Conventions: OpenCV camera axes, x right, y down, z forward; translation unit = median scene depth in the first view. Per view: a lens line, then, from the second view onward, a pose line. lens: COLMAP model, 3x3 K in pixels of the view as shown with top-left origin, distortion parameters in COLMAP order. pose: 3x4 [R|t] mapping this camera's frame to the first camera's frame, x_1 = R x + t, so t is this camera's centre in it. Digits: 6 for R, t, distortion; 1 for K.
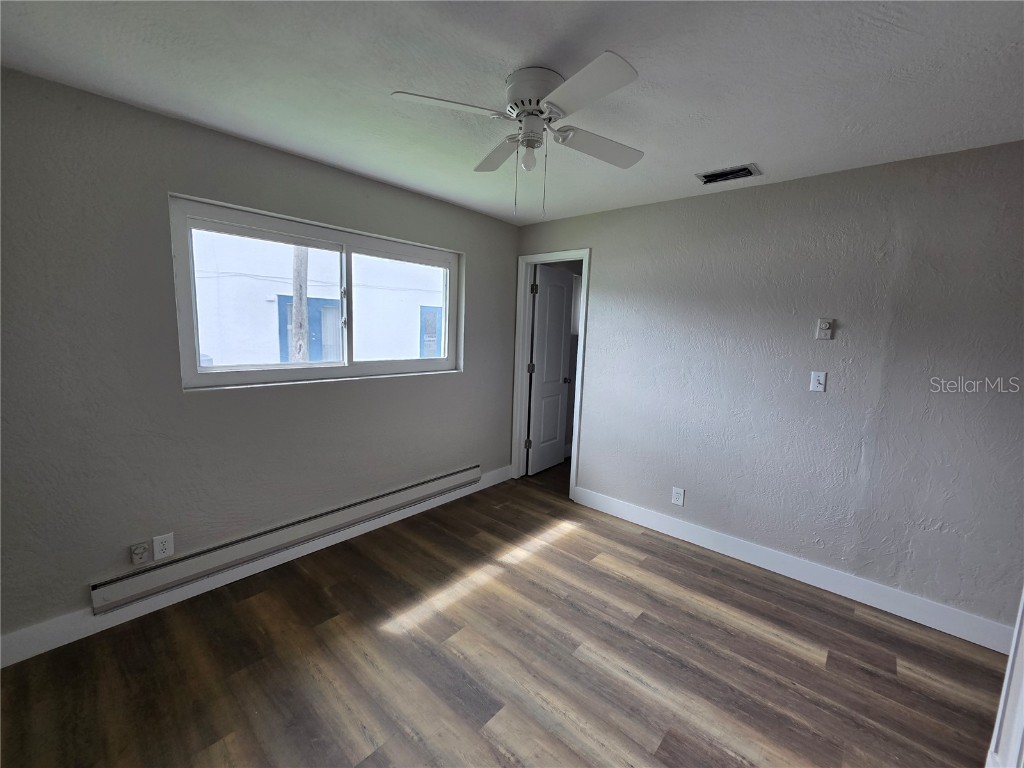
lens RADIAL K [[418.1, 0, 516.8], [0, 418.1, 382.9], [0, 0, 1]] dist [0.005001, -0.001130]
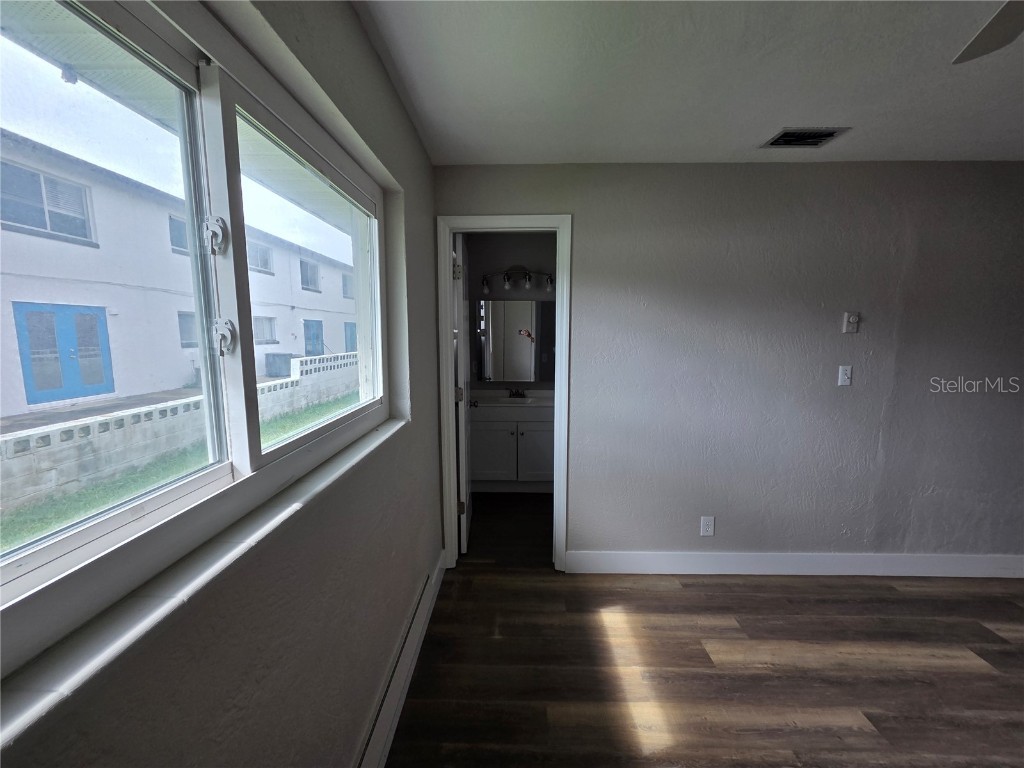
lens RADIAL K [[418.1, 0, 509.4], [0, 418.1, 388.7], [0, 0, 1]] dist [0.005001, -0.001130]
pose [[0.767347, -0.122288, 0.629464, -0.514809], [0.113413, 0.992054, 0.054474, -0.116200], [-0.631124, 0.029588, 0.775118, 0.729432]]
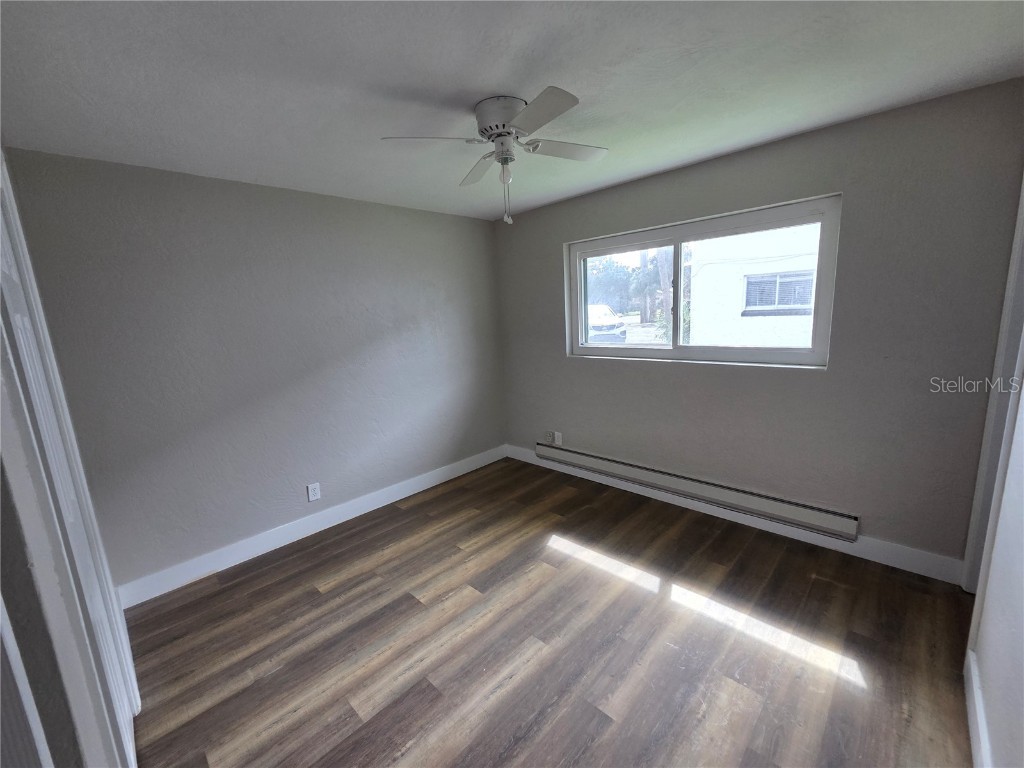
lens RADIAL K [[418.1, 0, 515.6], [0, 418.1, 388.3], [0, 0, 1]] dist [0.005001, -0.001130]
pose [[-0.046375, 0.149818, -0.987625, 0.832484], [-0.082758, 0.984714, 0.153262, -0.084651], [0.995490, 0.088842, -0.033268, 0.736513]]
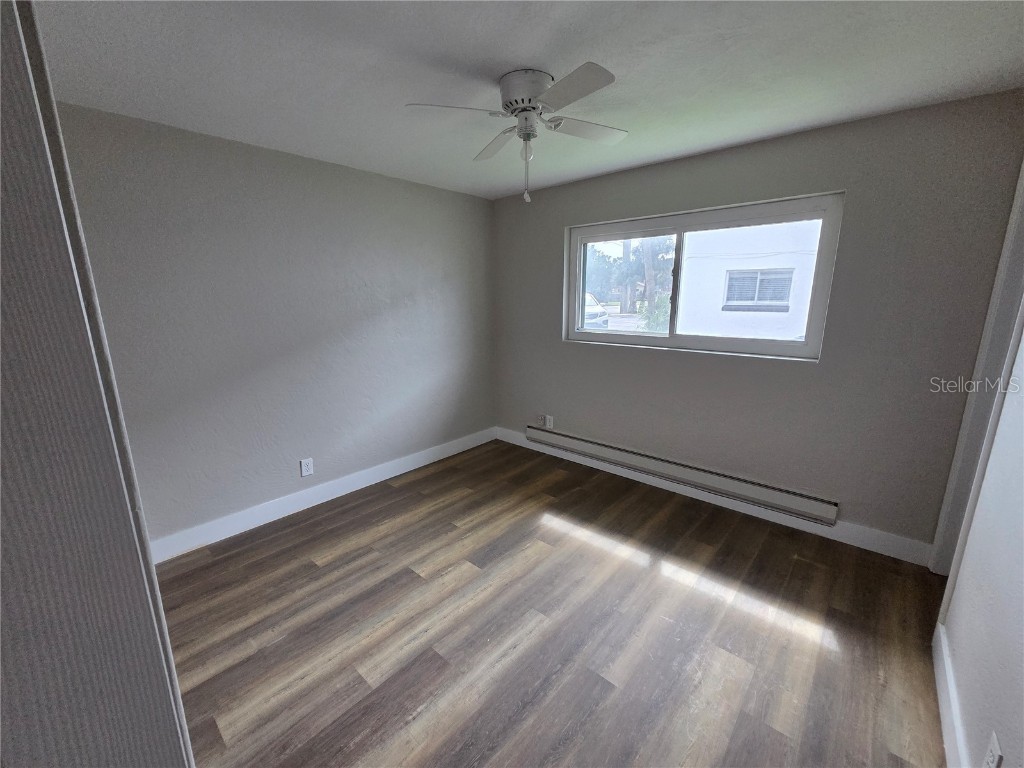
lens RADIAL K [[418.1, 0, 513.7], [0, 418.1, 388.8], [0, 0, 1]] dist [0.005001, -0.001130]
pose [[-0.001797, 0.183655, -0.982989, 0.842596], [-0.127862, 0.974880, 0.182373, -0.066730], [0.991790, 0.126014, 0.021731, 0.672892]]
